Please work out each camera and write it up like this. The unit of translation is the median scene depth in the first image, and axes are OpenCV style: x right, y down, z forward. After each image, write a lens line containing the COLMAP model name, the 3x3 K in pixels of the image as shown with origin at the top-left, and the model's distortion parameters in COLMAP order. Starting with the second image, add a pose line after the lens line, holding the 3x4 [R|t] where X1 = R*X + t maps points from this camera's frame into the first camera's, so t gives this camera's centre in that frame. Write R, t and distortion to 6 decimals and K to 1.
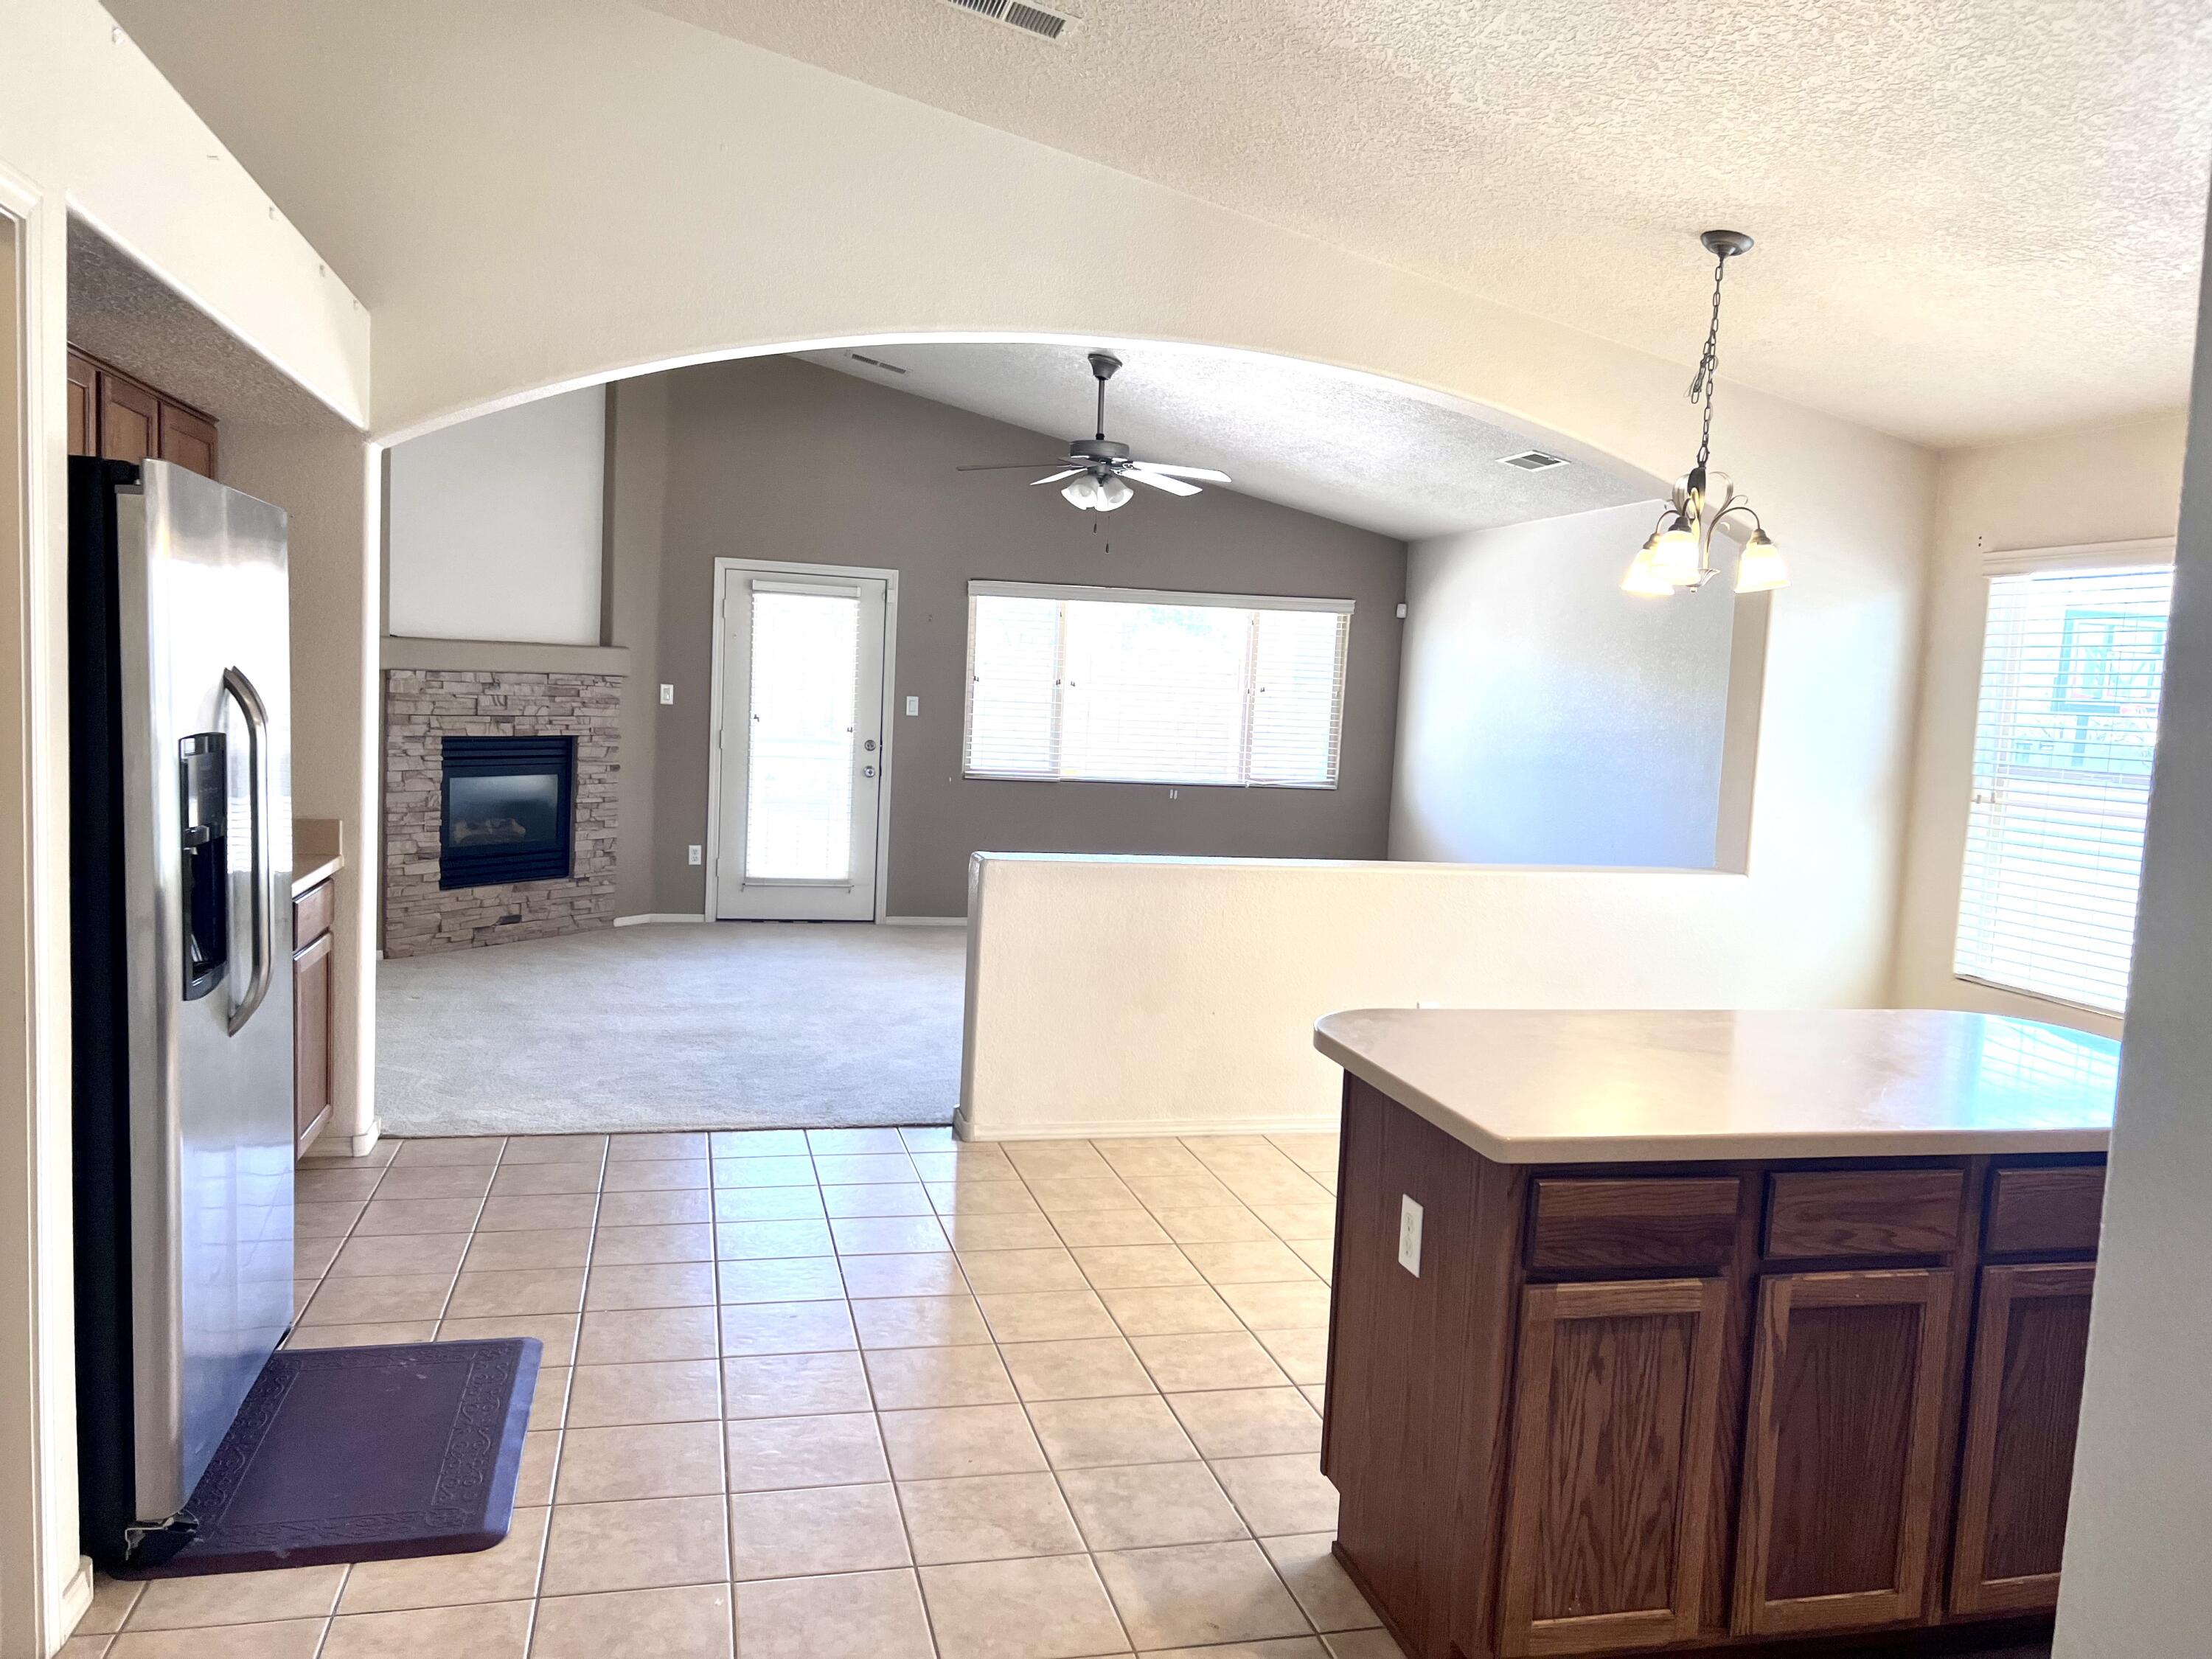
lens RADIAL K [[1683.2, 0, 1103.5], [0, 1683.2, 845.9], [0, 0, 1]] dist [0.029924, -0.045954]
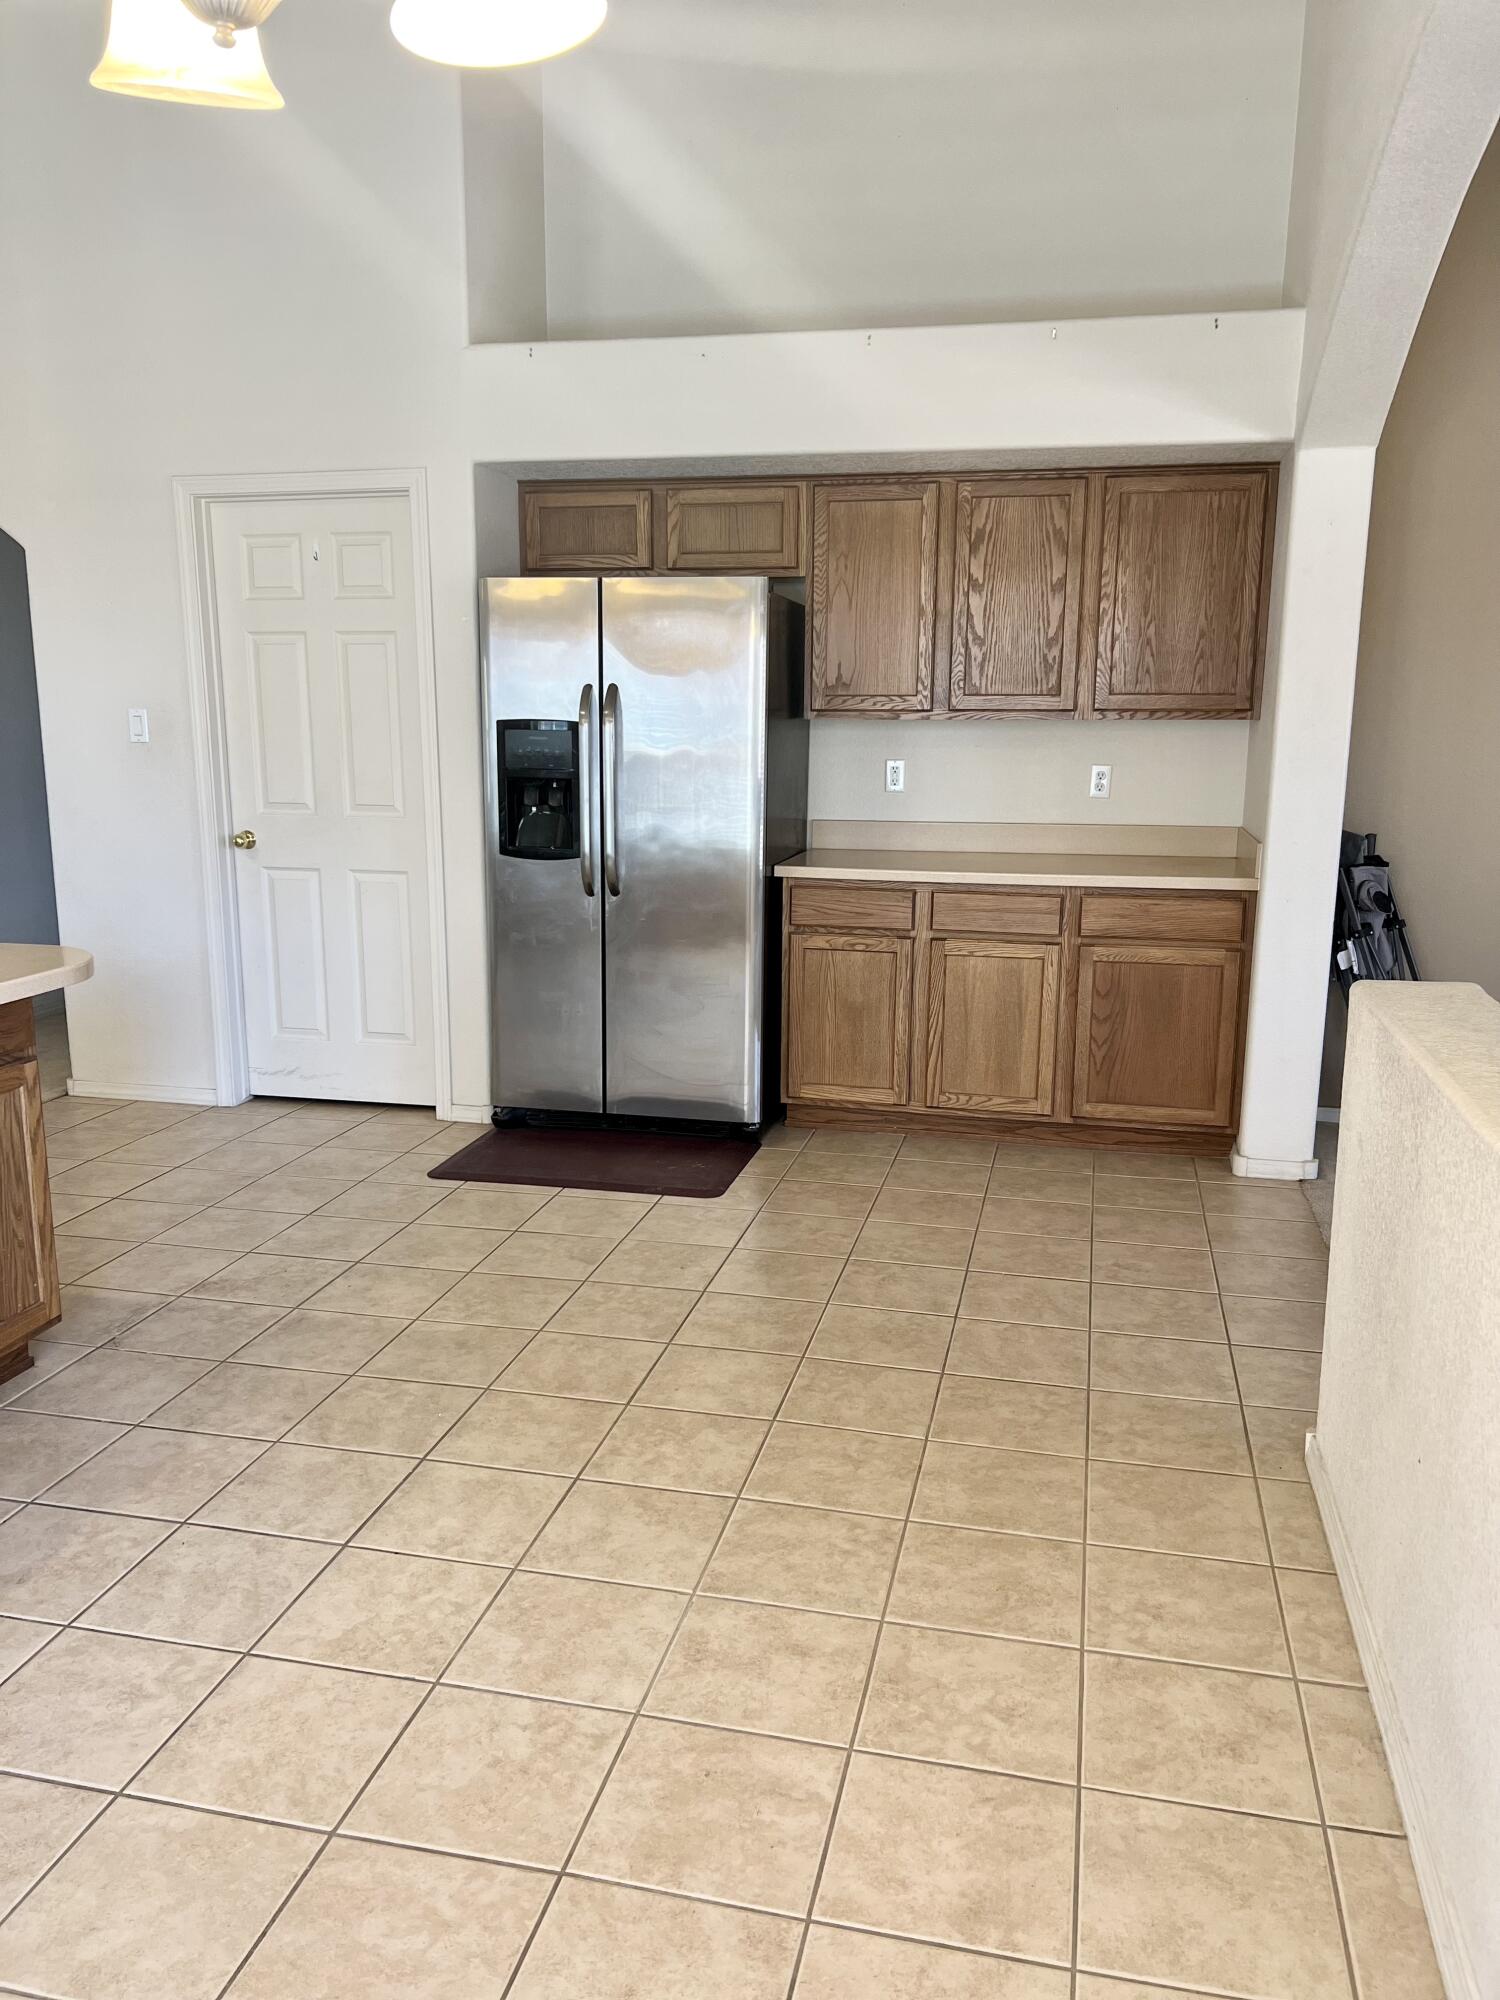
lens RADIAL K [[1492.2, 0, 750.0], [0, 1492.2, 1000.0], [0, 0, 1]] dist [0.097560, -0.114148]
pose [[-0.450301, 0.123754, -0.884259, 0.282214], [-0.116730, 0.973689, 0.195713, -0.037351], [0.885214, 0.191349, -0.424007, 0.635685]]
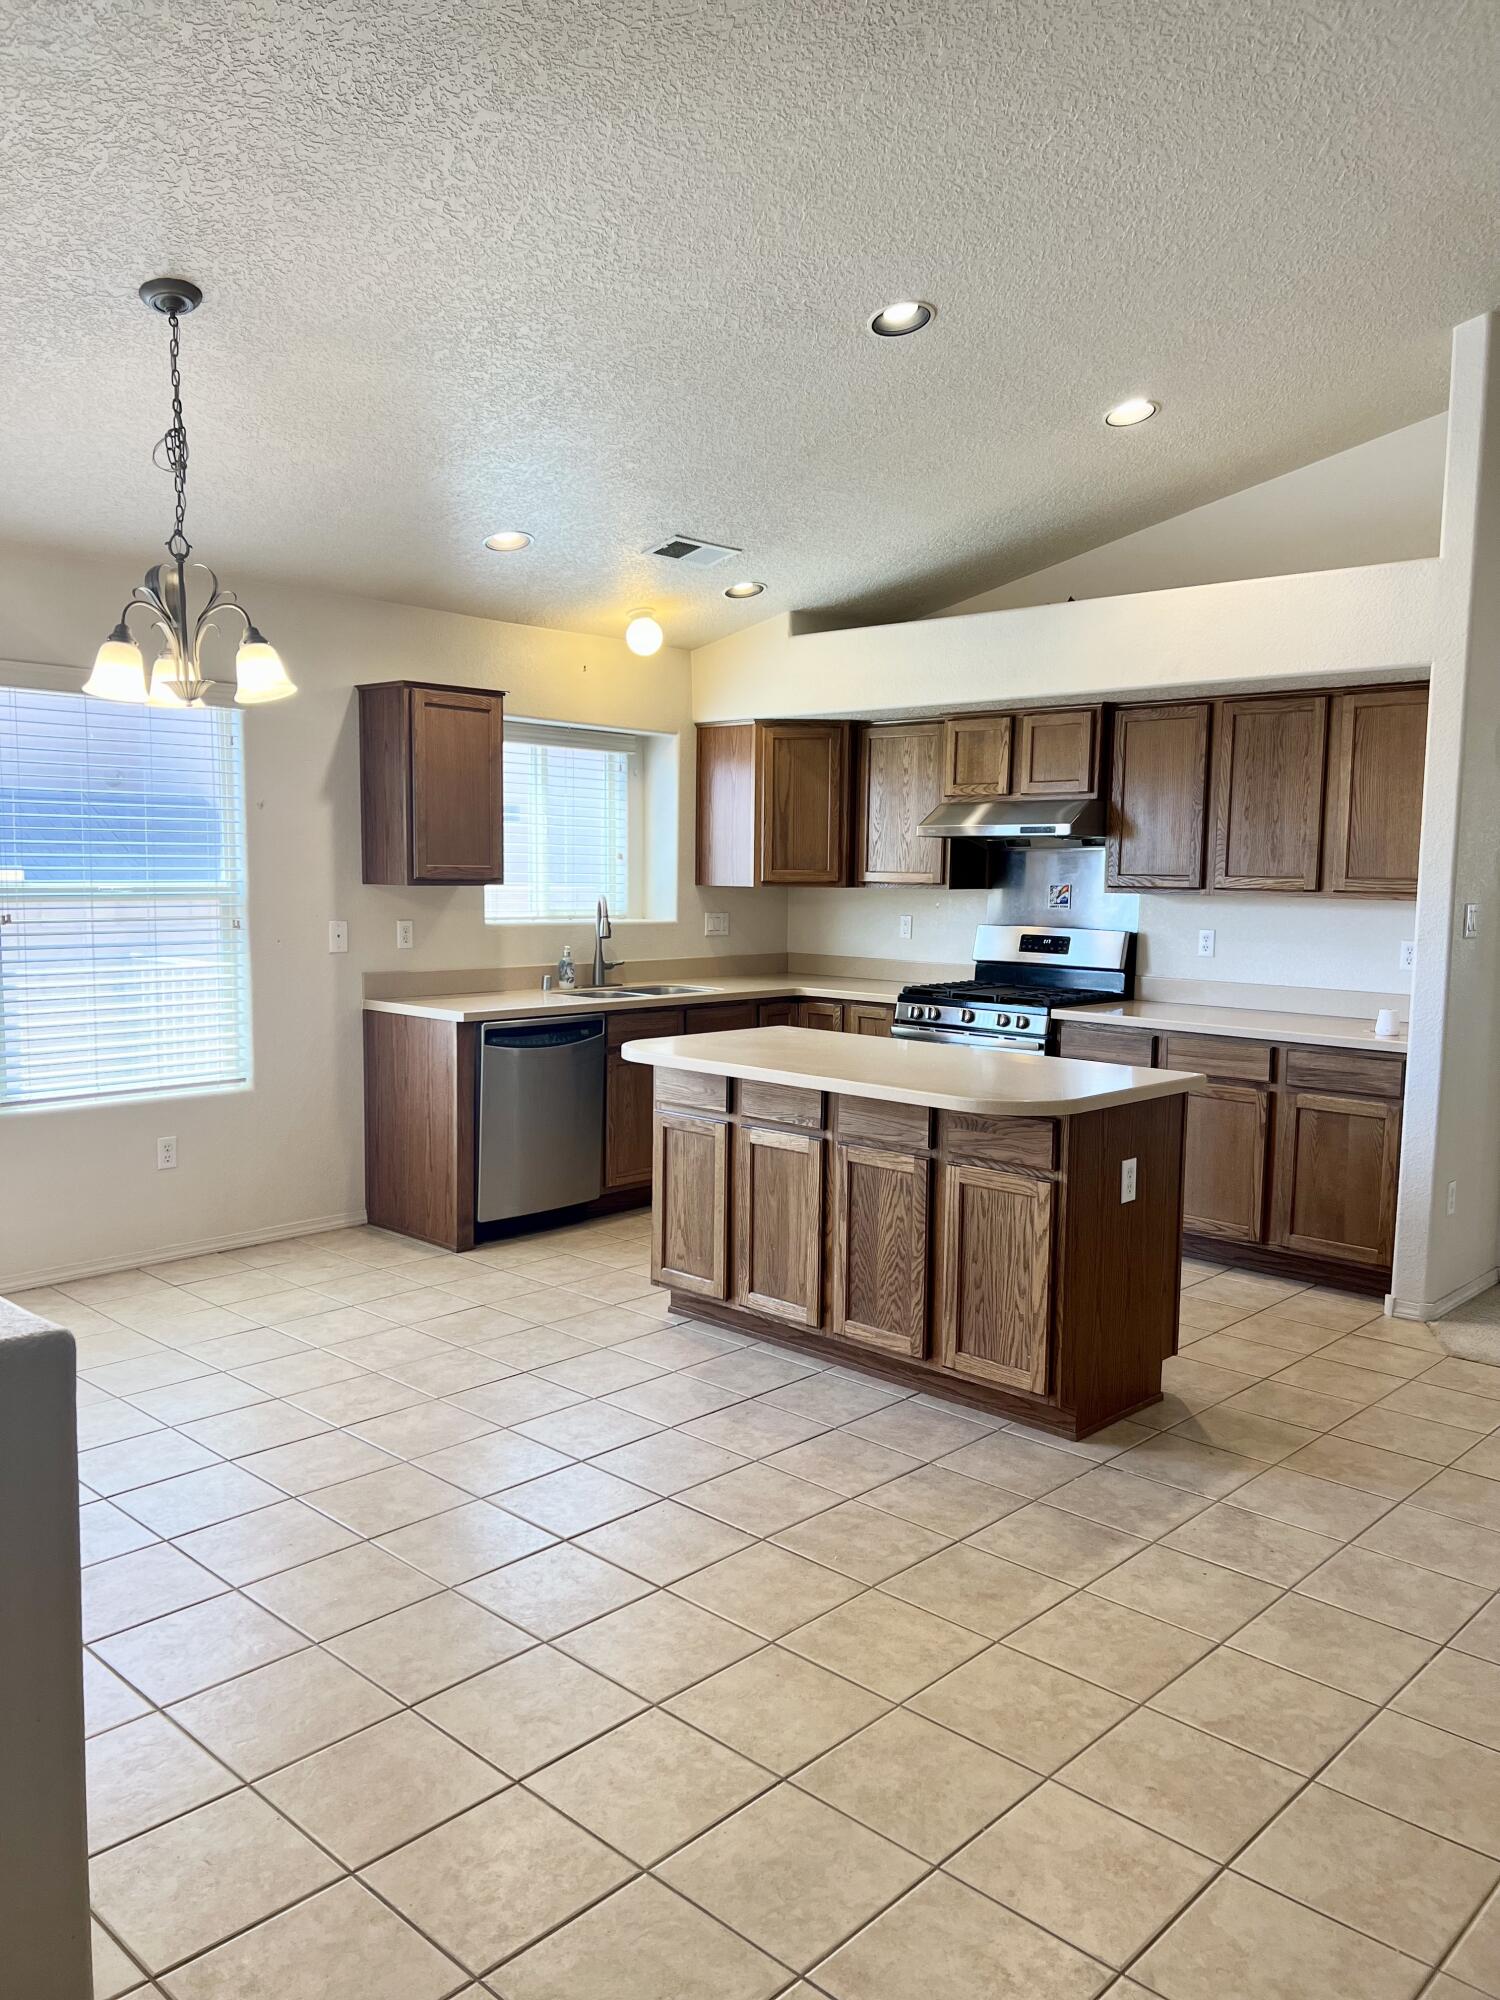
lens RADIAL K [[1521.9, 0, 750.0], [0, 1521.9, 1000.0], [0, 0, 1]] dist [0.029924, -0.045954]
pose [[-0.541964, -0.132003, 0.829970, -0.256763], [0.044208, 0.981742, 0.185009, -0.071974], [-0.839238, 0.136960, -0.526233, 0.639105]]
